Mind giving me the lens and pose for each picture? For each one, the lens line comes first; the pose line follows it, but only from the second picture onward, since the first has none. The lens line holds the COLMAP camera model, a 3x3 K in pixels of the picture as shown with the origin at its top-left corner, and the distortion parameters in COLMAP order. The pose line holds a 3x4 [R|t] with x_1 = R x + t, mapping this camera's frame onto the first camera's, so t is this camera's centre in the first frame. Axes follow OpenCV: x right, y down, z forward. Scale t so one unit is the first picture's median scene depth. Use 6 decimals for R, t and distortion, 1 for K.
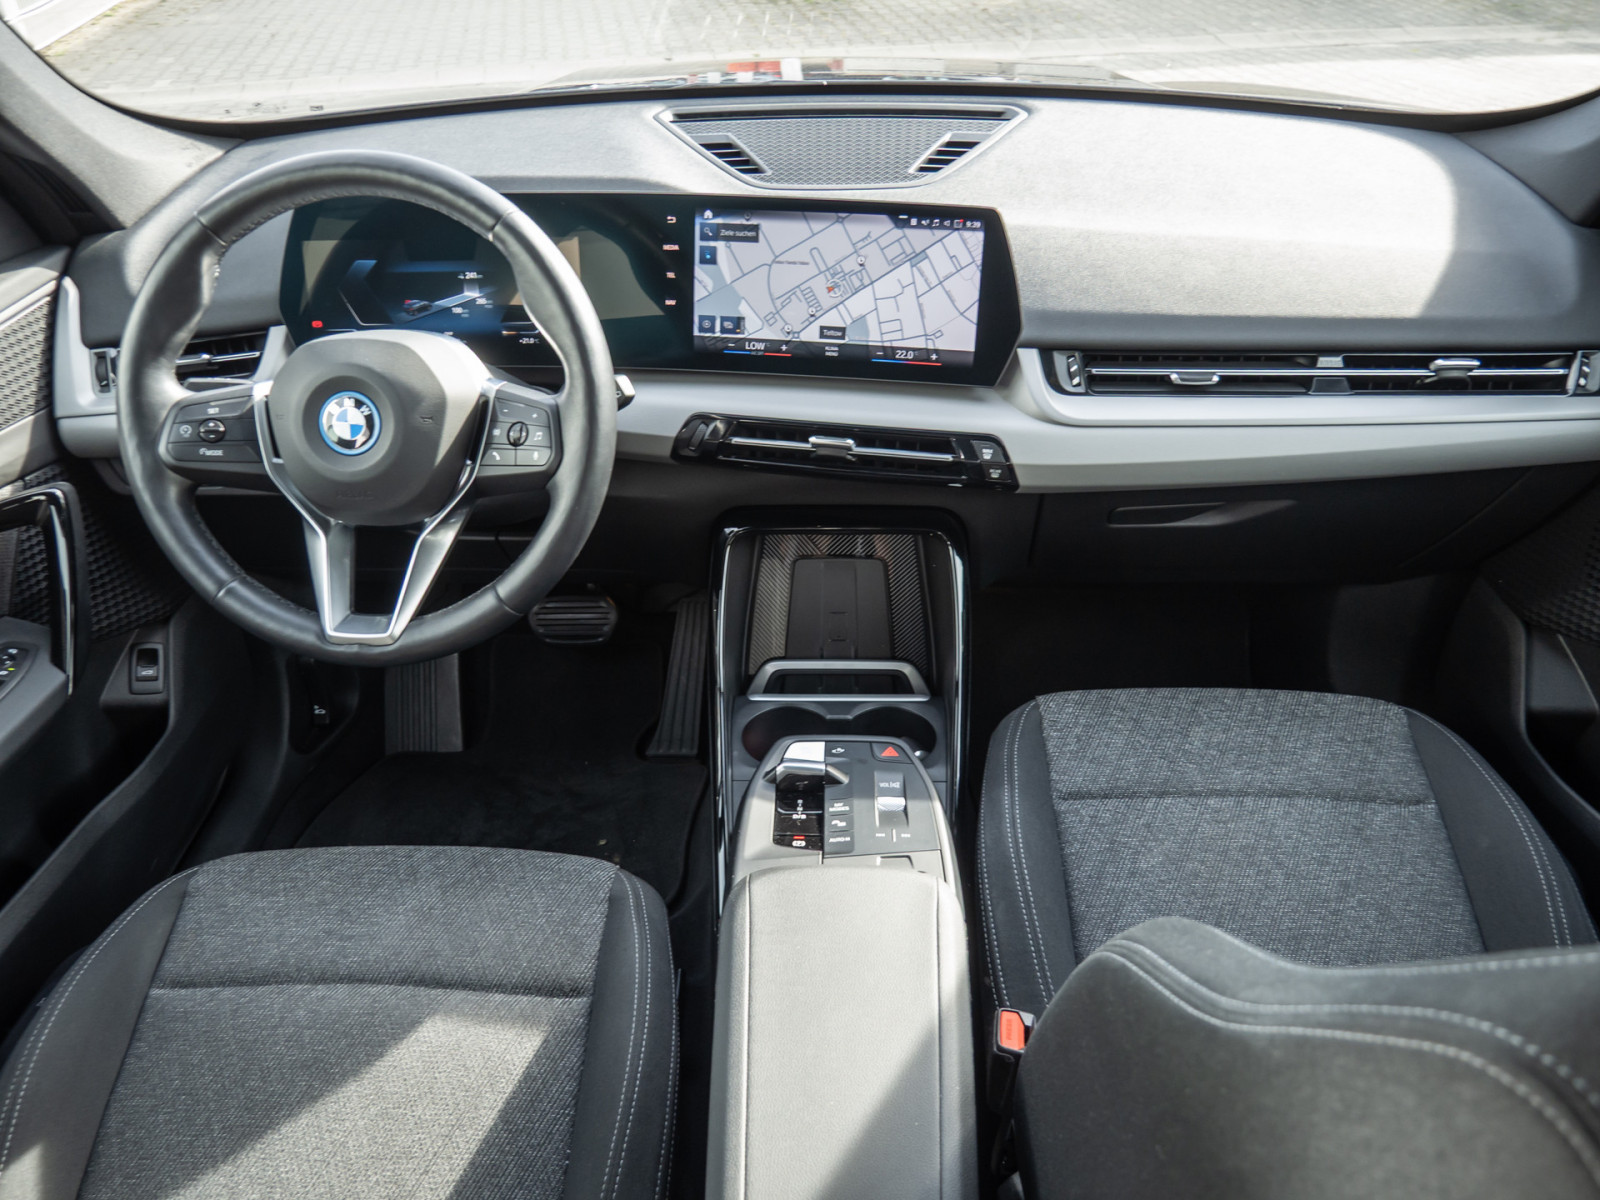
lens RADIAL K [[1151.2, 0, 806.1], [0, 1151.2, 630.3], [0, 0, 1]] dist [-0.049390, 0.010188]
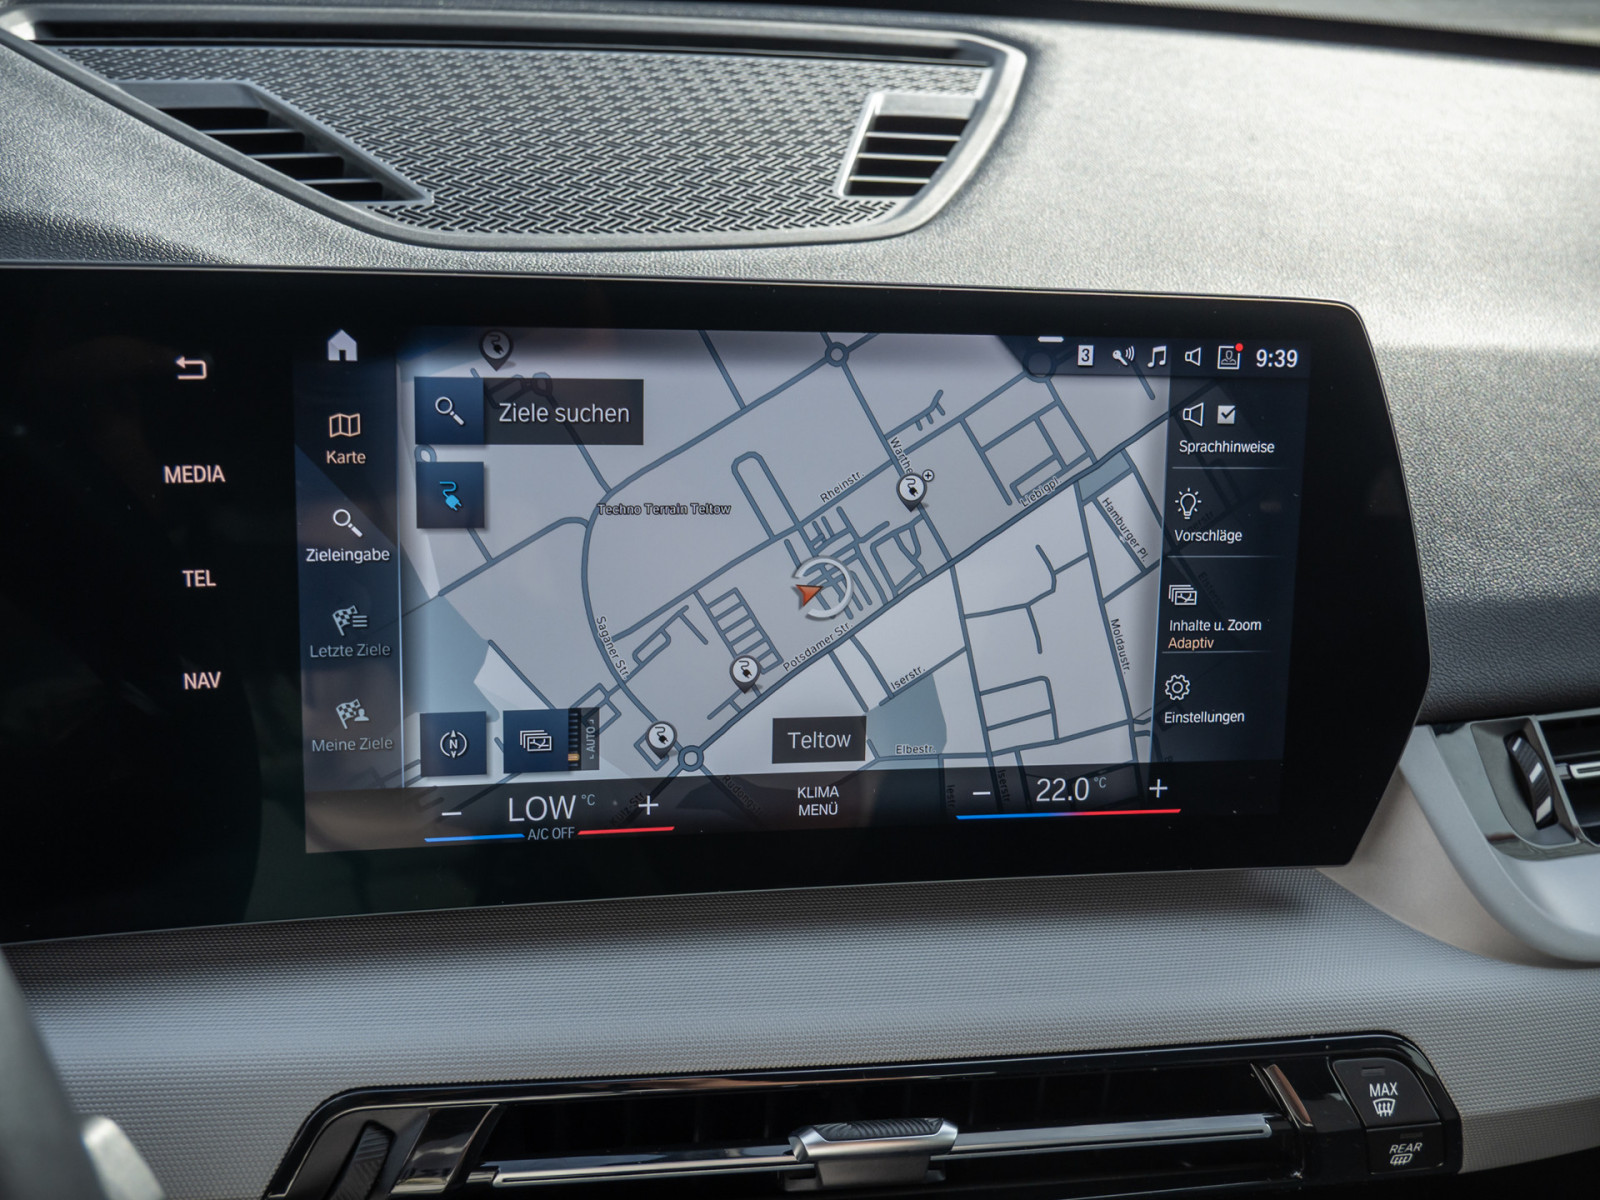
lens RADIAL K [[1820.1, 0, 800.2], [0, 1820.1, 604.7], [0, 0, 1]] dist [0.022494, 0.000000]
pose [[0.929347, -0.078281, 0.360814, -0.142900], [0.137809, 0.980184, -0.142295, -0.231609], [-0.342525, 0.181965, 0.921719, 0.589463]]
